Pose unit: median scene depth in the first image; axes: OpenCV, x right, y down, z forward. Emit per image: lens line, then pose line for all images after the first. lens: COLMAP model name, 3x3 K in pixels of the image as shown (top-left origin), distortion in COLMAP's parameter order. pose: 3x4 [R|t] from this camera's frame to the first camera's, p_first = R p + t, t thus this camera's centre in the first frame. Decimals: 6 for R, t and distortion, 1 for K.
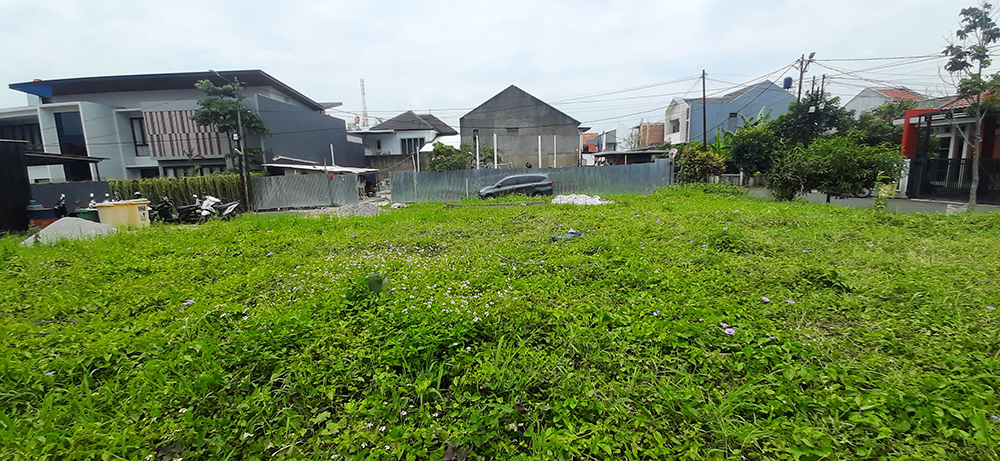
lens RADIAL K [[392.0, 0, 506.1], [0, 392.0, 232.3], [0, 0, 1]] dist [0.007124, -0.010695]
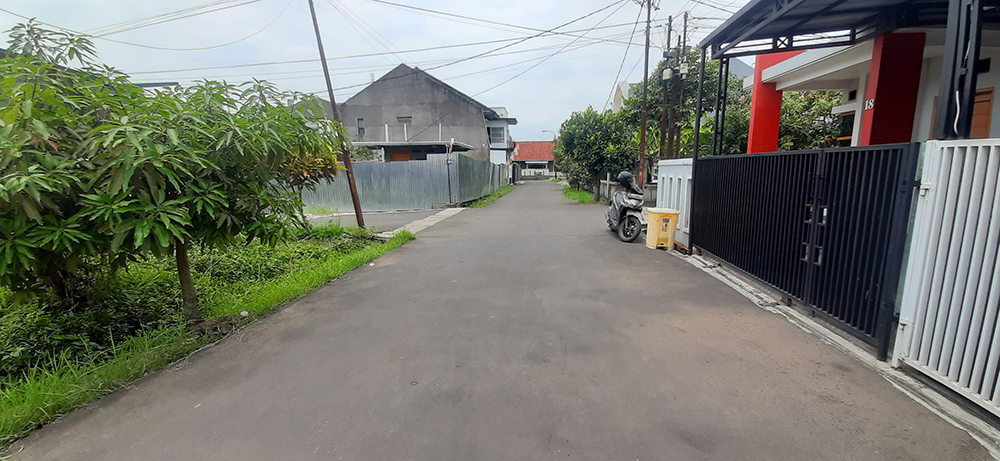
lens RADIAL K [[392.0, 0, 500.0], [0, 392.0, 234.0], [0, 0, 1]] dist [0.007124, -0.010695]
pose [[0.994632, 0.037223, -0.096549, 1.363419], [-0.036241, 0.999272, 0.011906, -0.163300], [0.096922, -0.008343, 0.995257, 0.886351]]
